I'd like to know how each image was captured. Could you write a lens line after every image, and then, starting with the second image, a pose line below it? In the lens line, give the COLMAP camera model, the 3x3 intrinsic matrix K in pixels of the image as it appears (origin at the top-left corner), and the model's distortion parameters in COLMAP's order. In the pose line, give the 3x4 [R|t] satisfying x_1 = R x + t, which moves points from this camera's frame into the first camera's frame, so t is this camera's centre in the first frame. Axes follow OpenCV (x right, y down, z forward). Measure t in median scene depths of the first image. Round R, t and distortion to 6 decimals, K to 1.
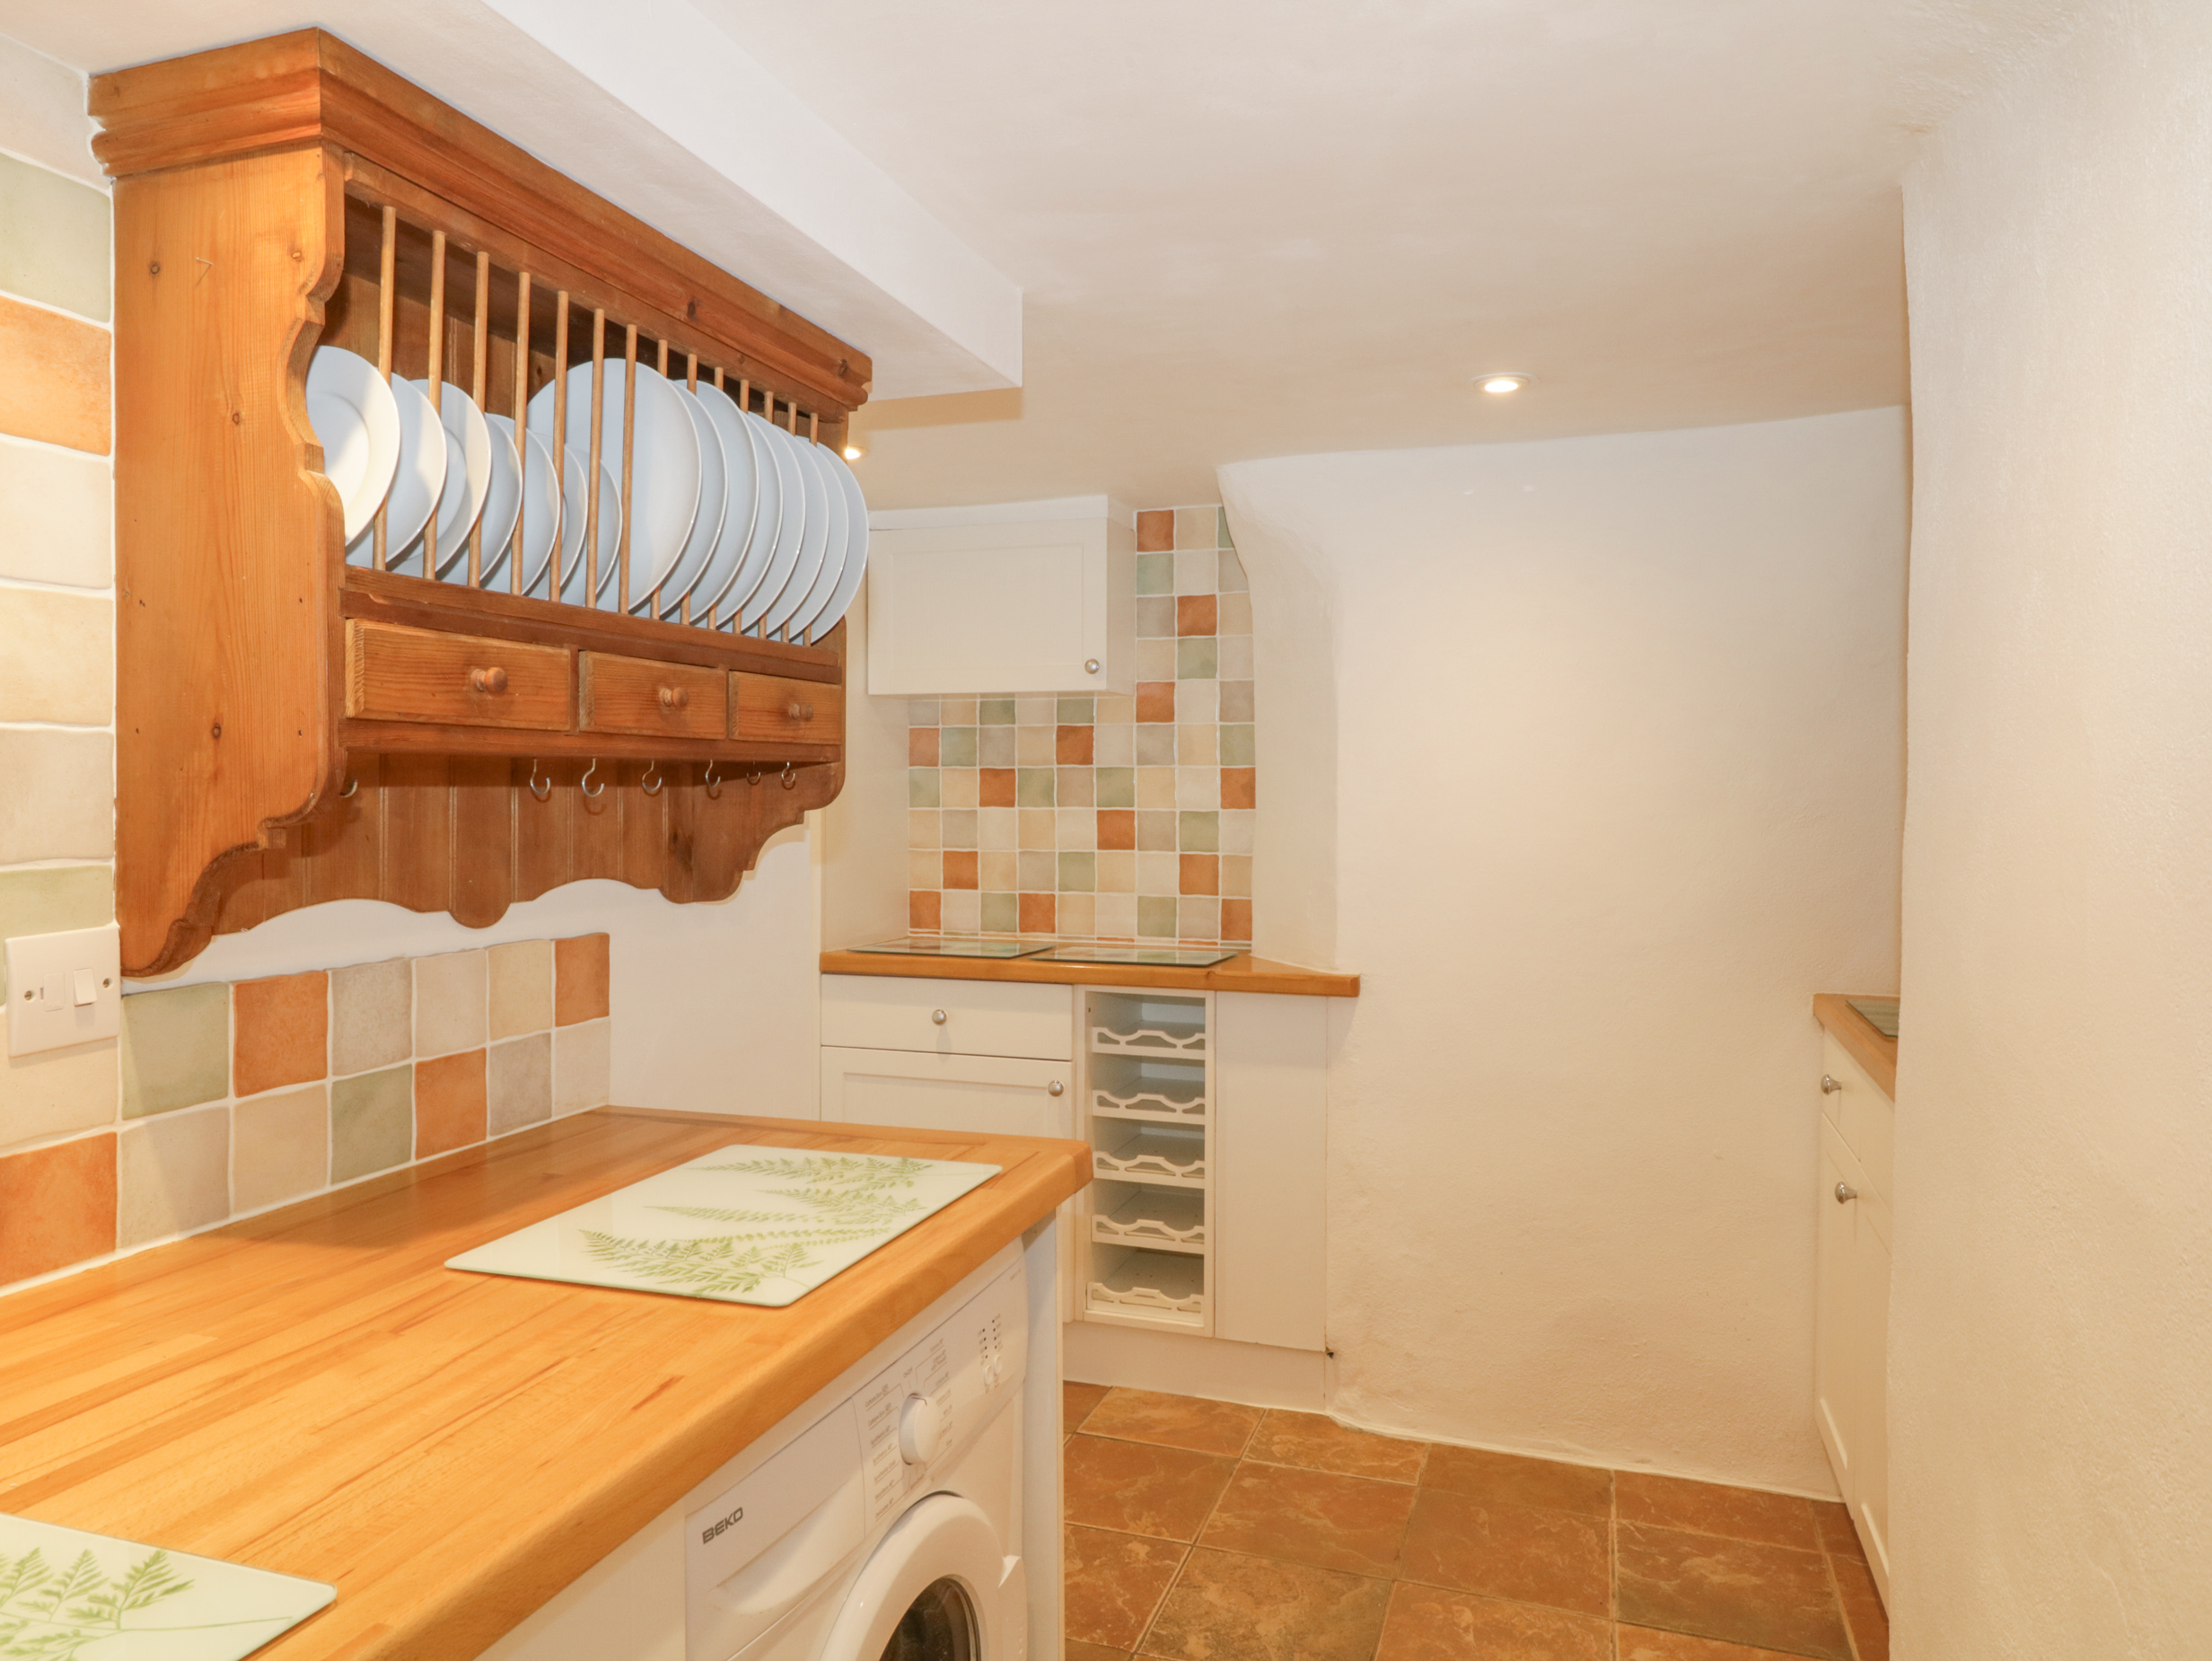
lens RADIAL K [[1469.5, 0, 1077.0], [0, 1469.5, 799.0], [0, 0, 1]] dist [-0.005276, -0.000441]
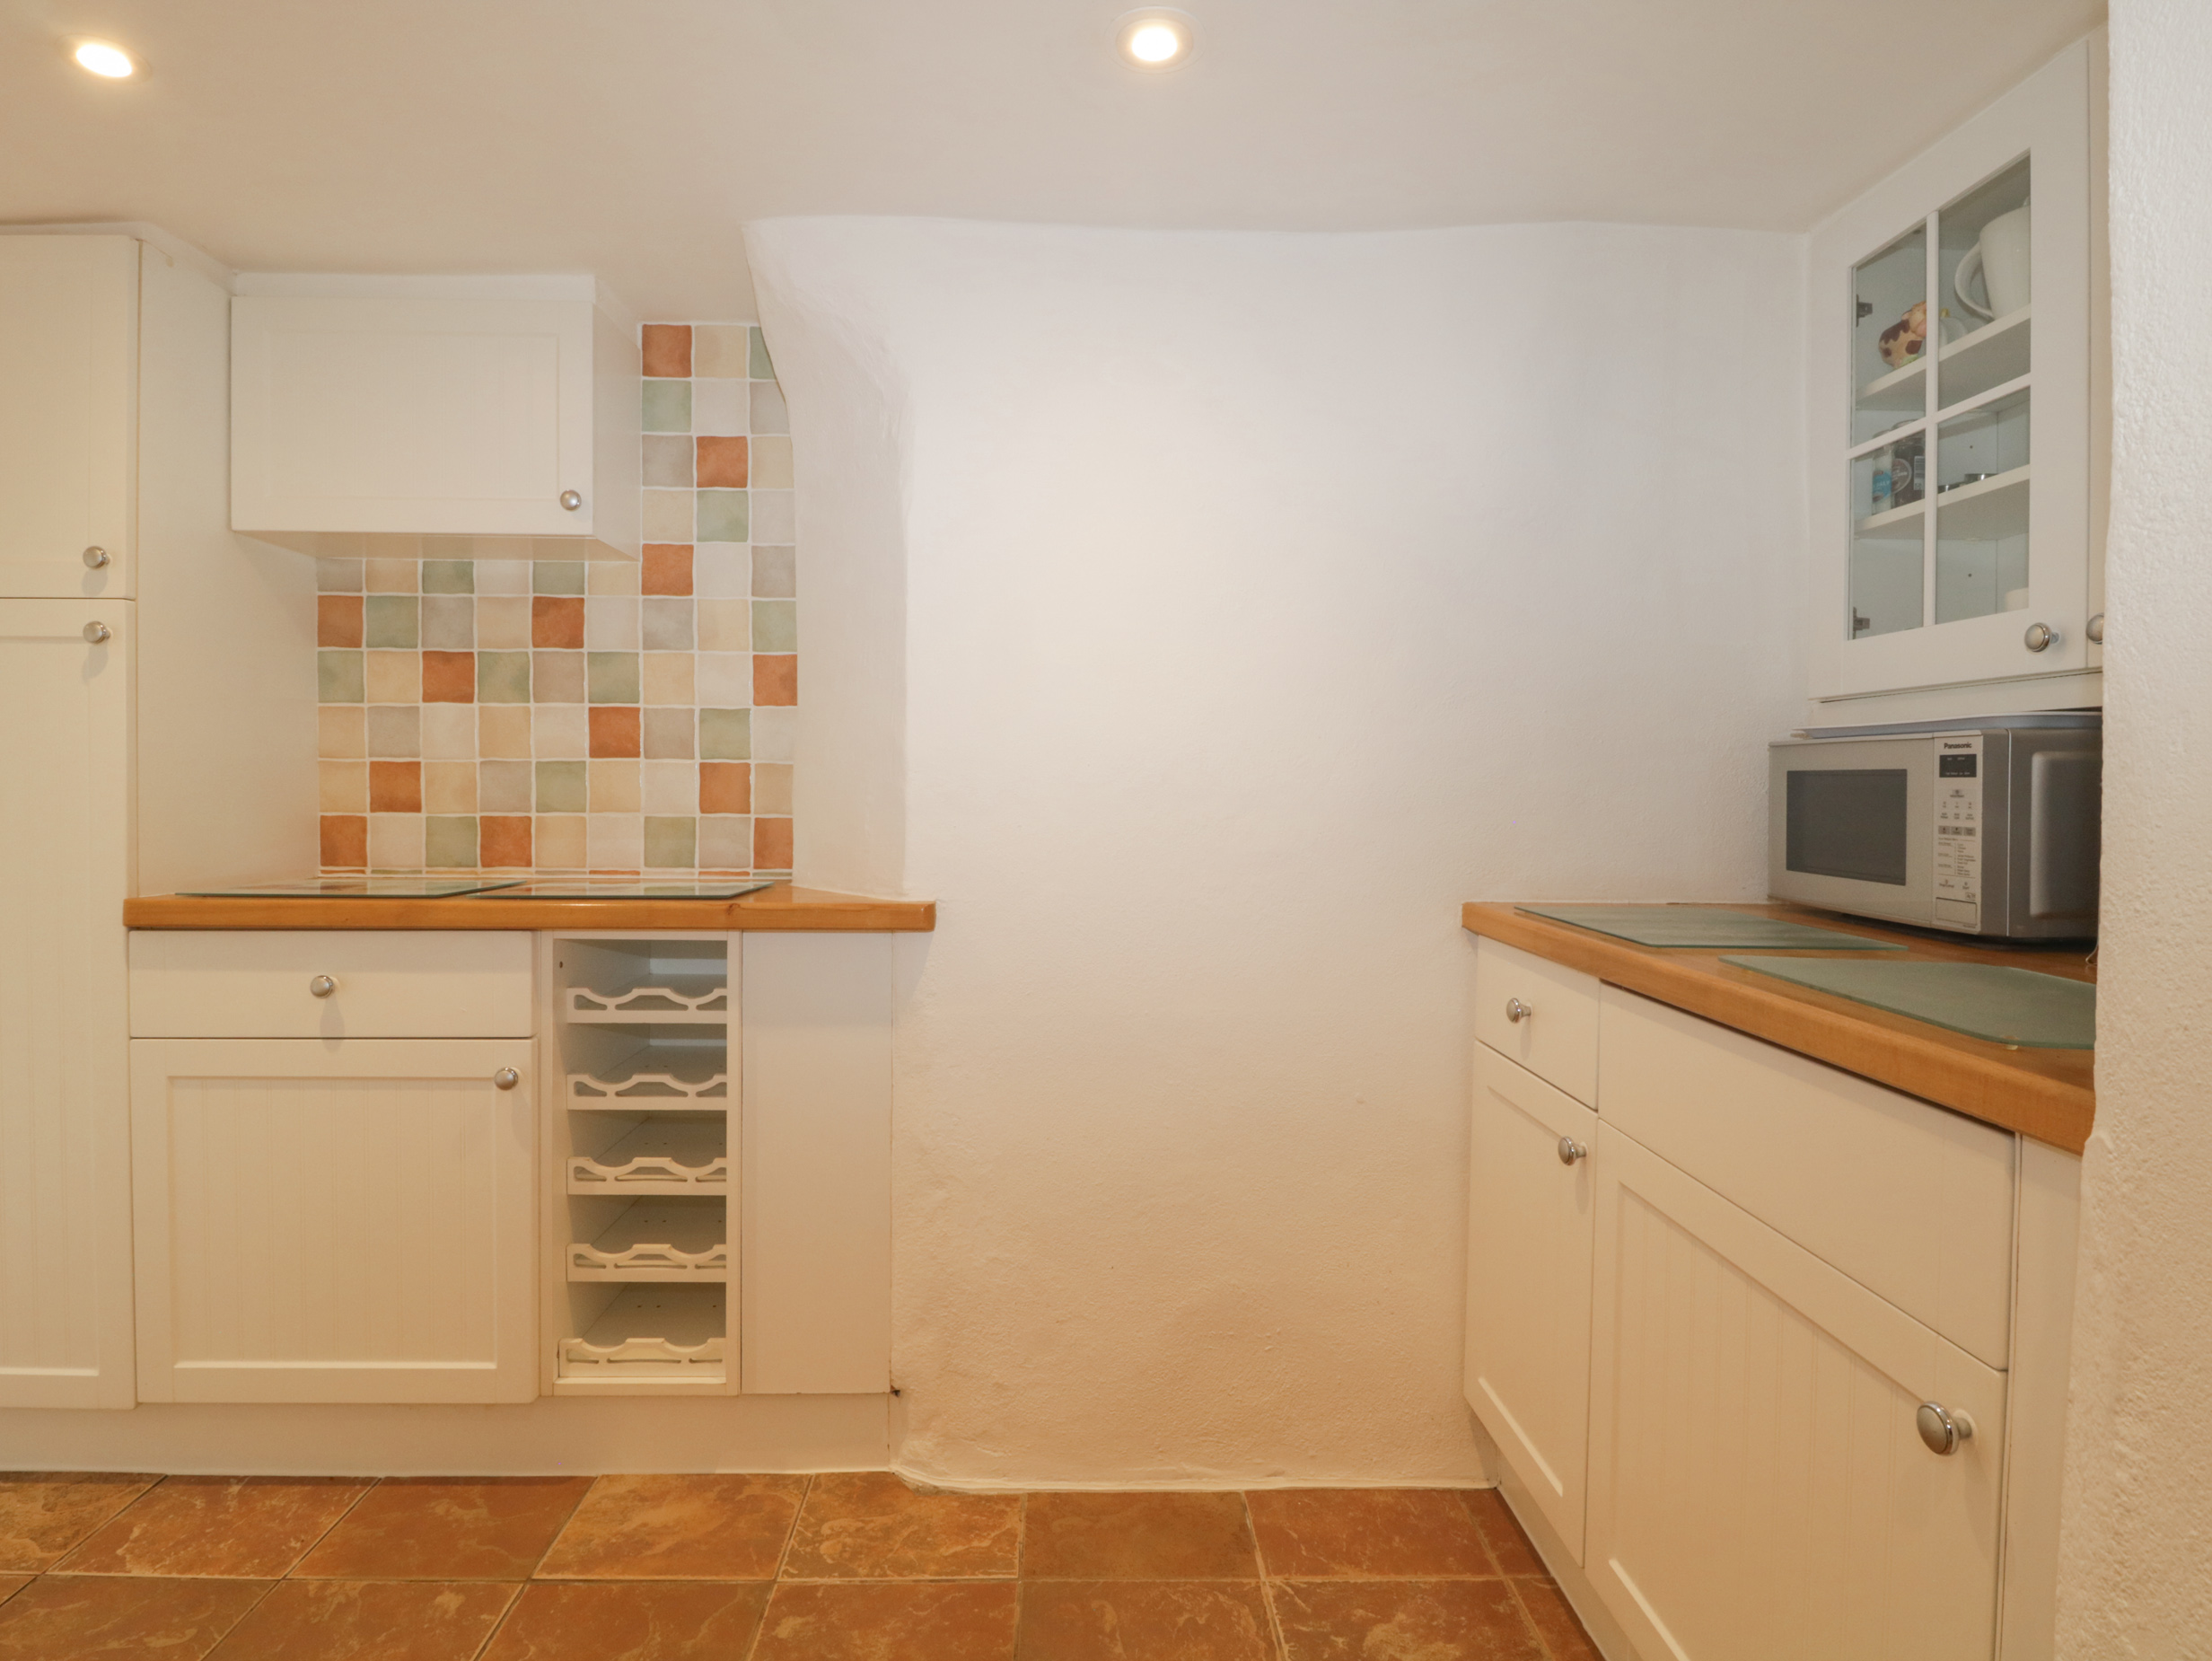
lens RADIAL K [[1147.2, 0, 1089.7], [0, 1147.2, 800.6], [0, 0, 1]] dist [0.001846, -0.014588]
pose [[0.933256, -0.001622, 0.359208, 0.049854], [-0.003066, 0.999917, 0.012480, 0.056531], [-0.359199, -0.012749, 0.933174, 0.392361]]
